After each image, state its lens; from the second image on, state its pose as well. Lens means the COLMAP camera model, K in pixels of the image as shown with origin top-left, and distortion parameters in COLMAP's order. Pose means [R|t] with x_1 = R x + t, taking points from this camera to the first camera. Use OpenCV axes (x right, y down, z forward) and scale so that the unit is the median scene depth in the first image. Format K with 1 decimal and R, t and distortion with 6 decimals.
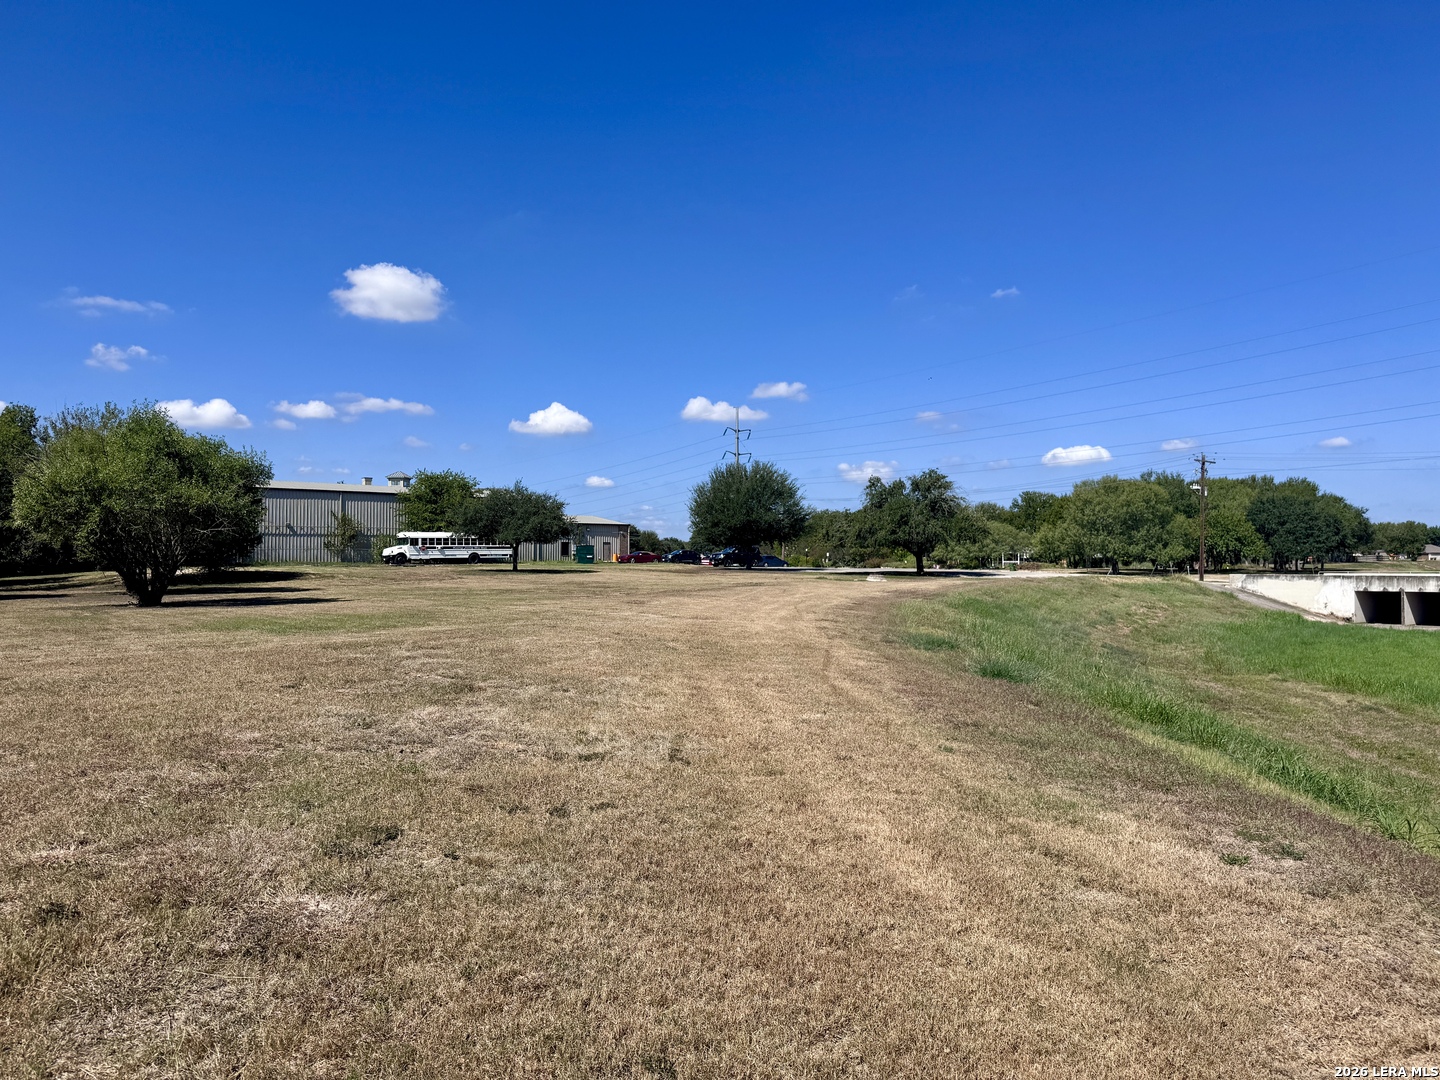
lens RADIAL K [[1011.0, 0, 720.2], [0, 1011.0, 530.4], [0, 0, 1]] dist [0.076307, -0.093813]
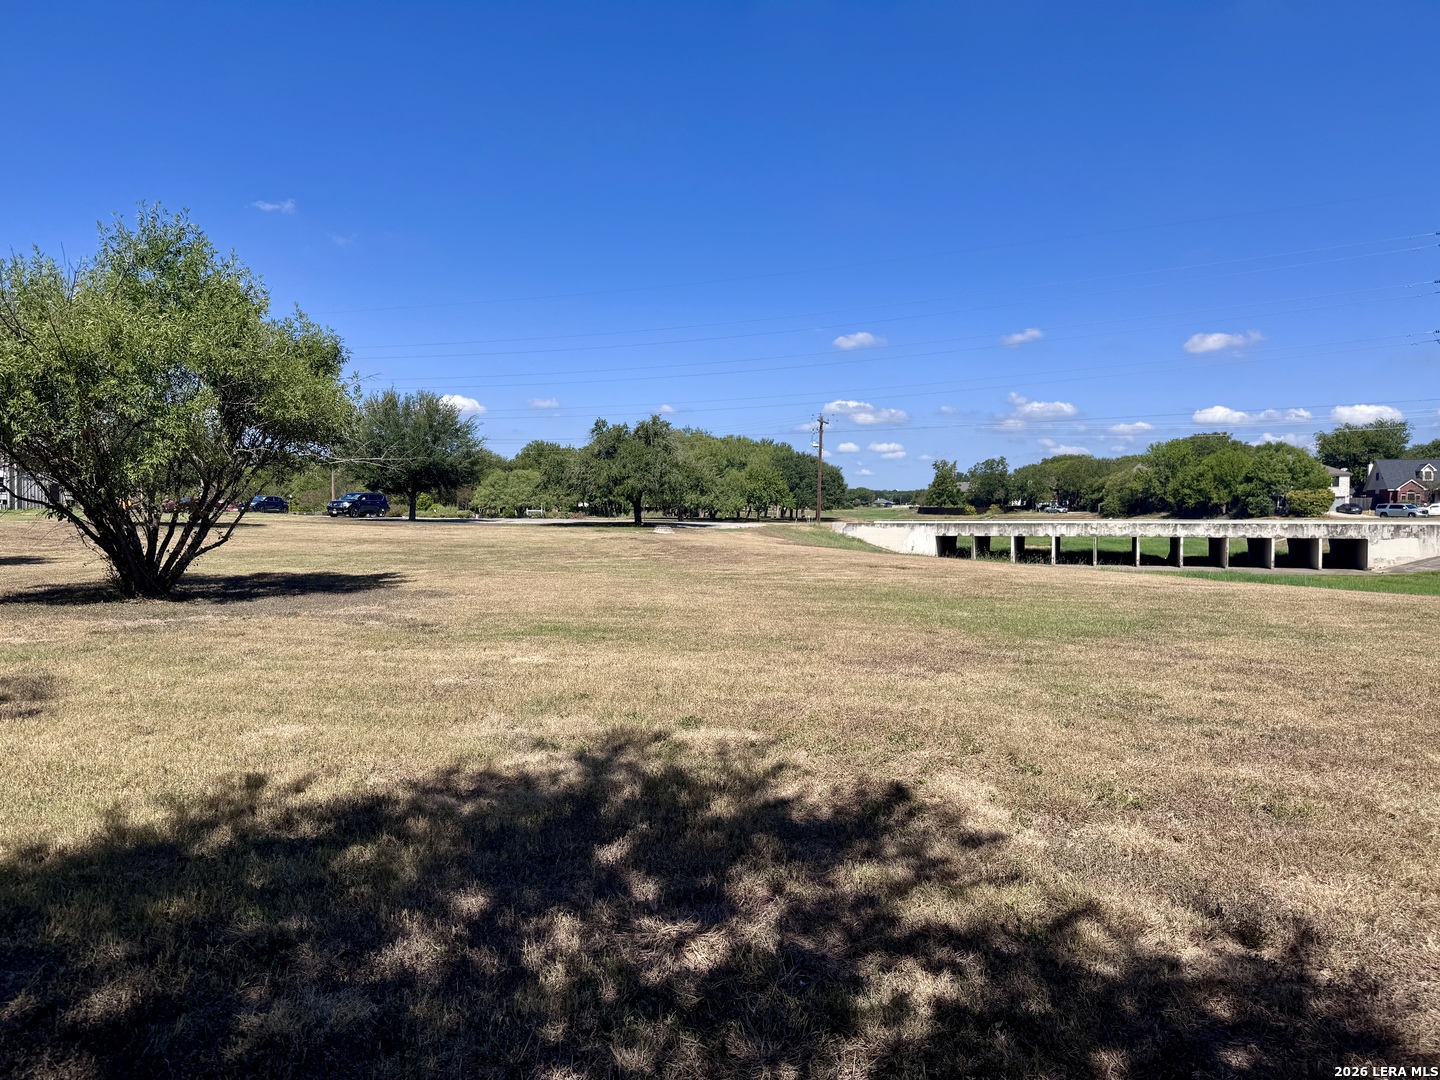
lens RADIAL K [[1011.0, 0, 718.7], [0, 1011.0, 523.0], [0, 0, 1]] dist [0.076307, -0.093813]
pose [[0.814243, -0.006211, 0.580491, -0.258426], [-0.019296, 0.999101, 0.037756, 0.003771], [-0.580203, -0.041944, 0.813391, 0.165179]]
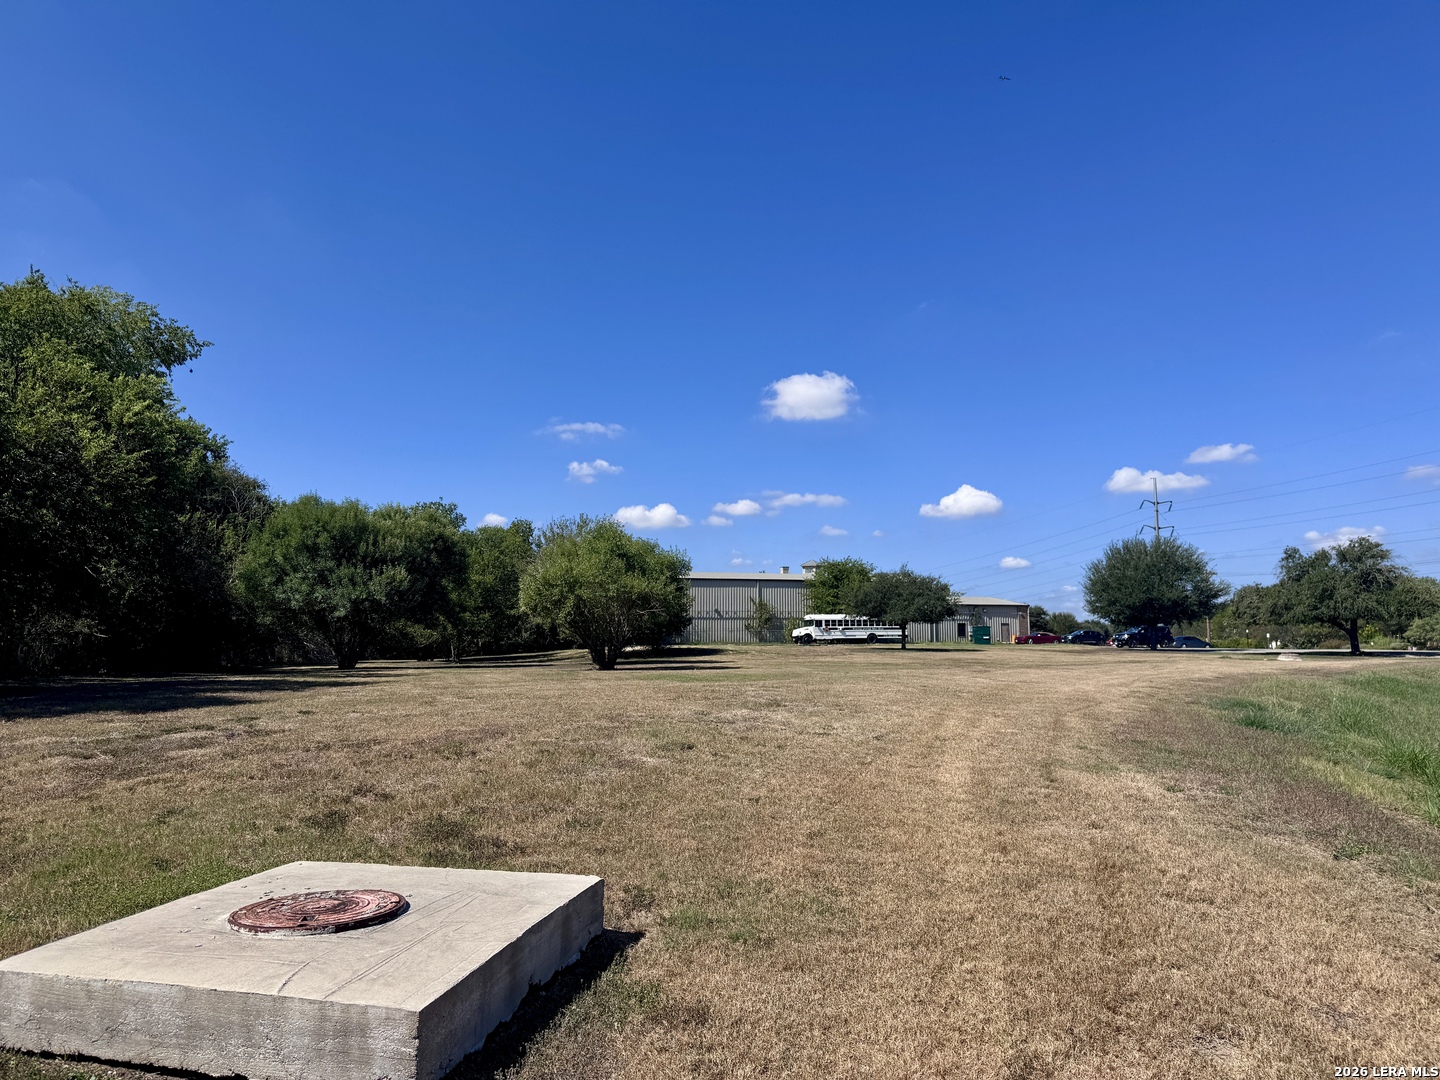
lens RADIAL K [[1011.0, 0, 713.2], [0, 1011.0, 539.5], [0, 0, 1]] dist [0.076307, -0.093813]
pose [[0.917399, -0.043682, -0.395565, 0.033893], [0.014532, 0.996972, -0.076394, 0.002874], [0.397704, 0.064335, 0.915255, -0.054566]]
